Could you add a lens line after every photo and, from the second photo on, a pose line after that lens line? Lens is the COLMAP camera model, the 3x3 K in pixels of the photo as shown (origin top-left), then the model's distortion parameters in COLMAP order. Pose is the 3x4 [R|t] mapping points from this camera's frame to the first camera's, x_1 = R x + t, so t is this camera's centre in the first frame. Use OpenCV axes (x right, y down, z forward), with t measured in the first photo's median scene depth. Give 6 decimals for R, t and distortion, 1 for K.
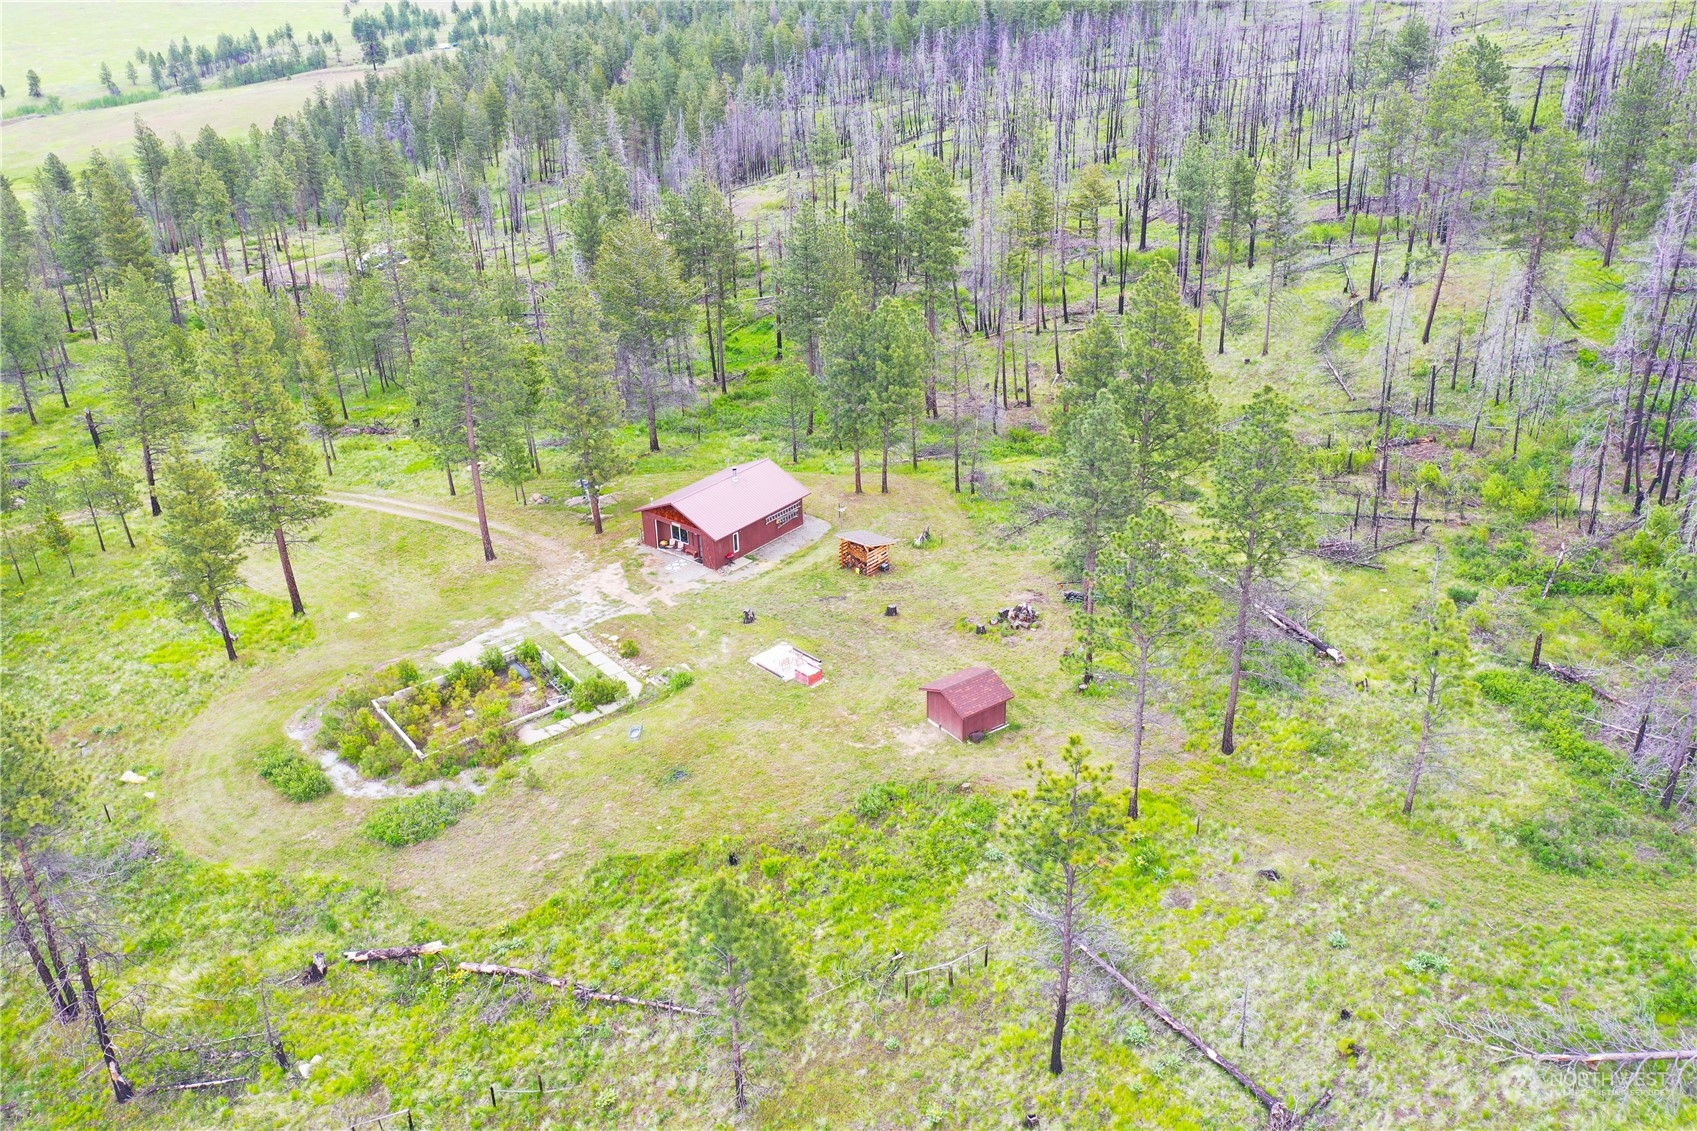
lens RADIAL K [[1360.3, 0, 848.5], [0, 1360.3, 565.5], [0, 0, 1]] dist [-0.007488, -0.001733]
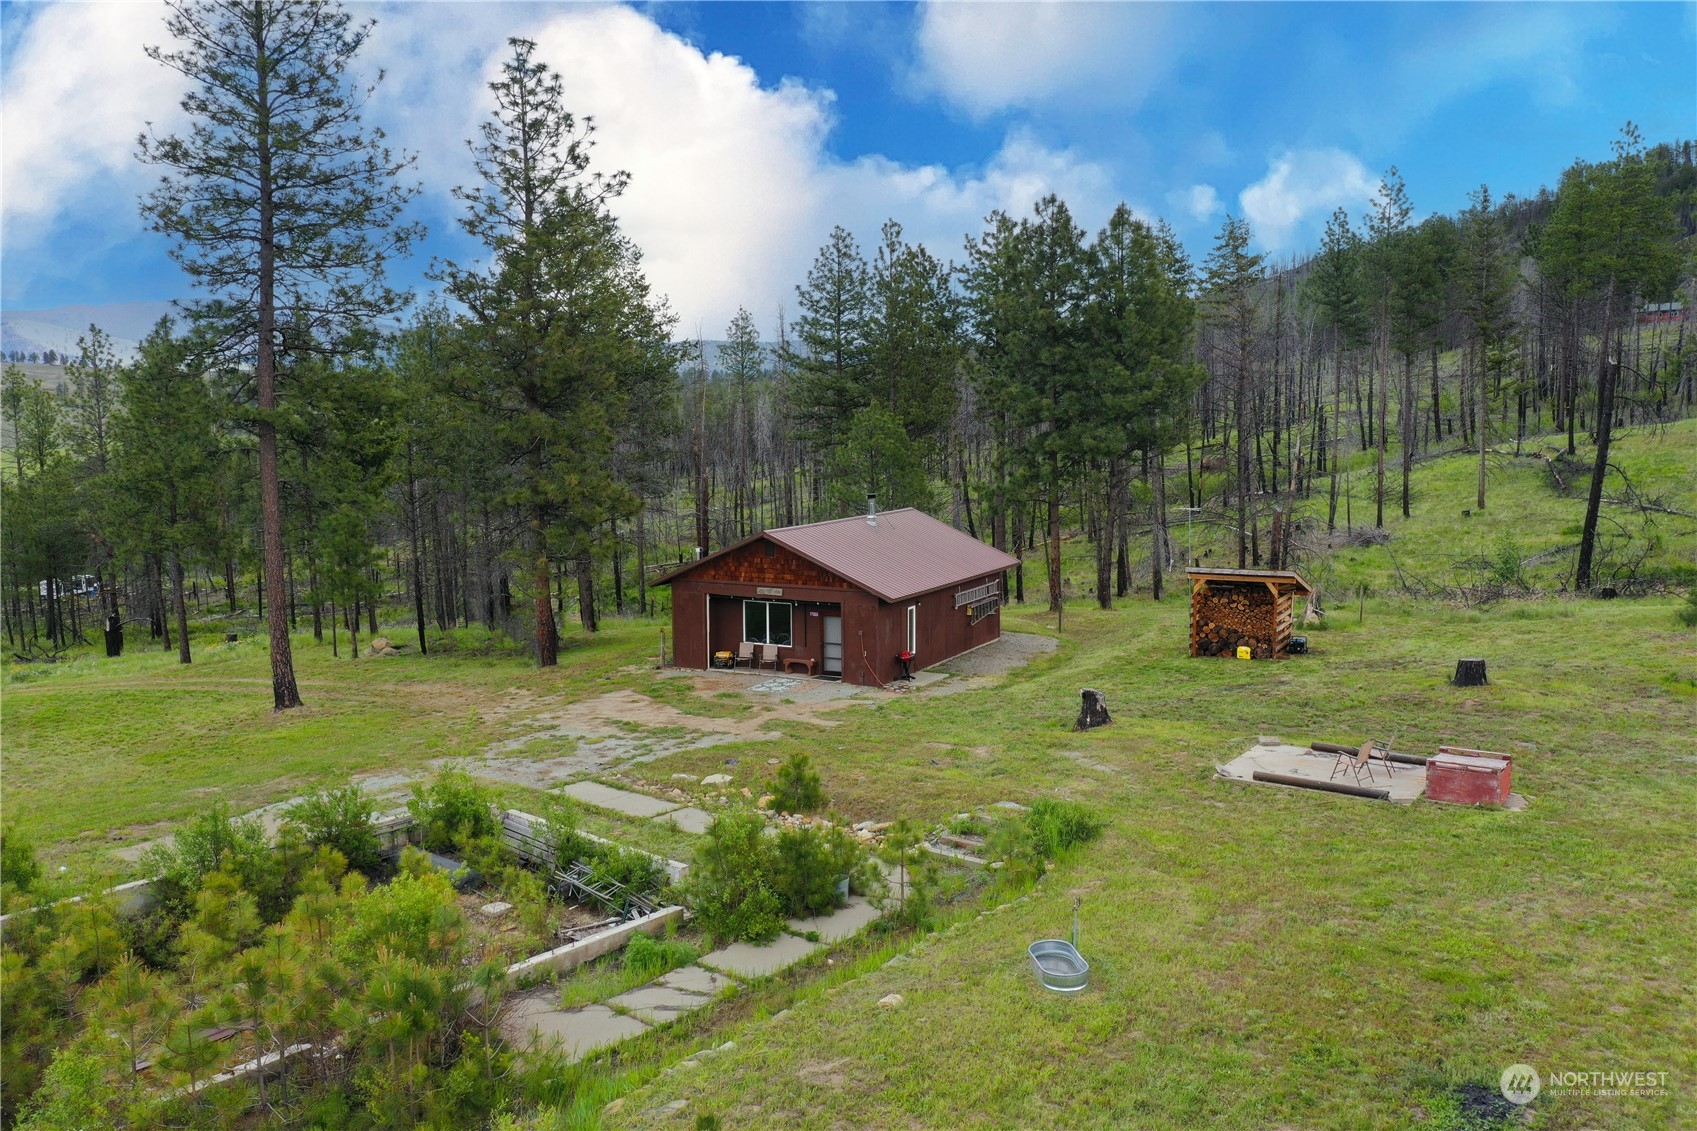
lens RADIAL K [[1360.3, 0, 848.5], [0, 1360.3, 565.5], [0, 0, 1]] dist [-0.007488, -0.001733]
pose [[0.981541, -0.006718, 0.191135, -0.198336], [0.072095, 0.938655, -0.337237, 0.114091], [-0.177145, 0.344792, 0.921812, 0.659011]]
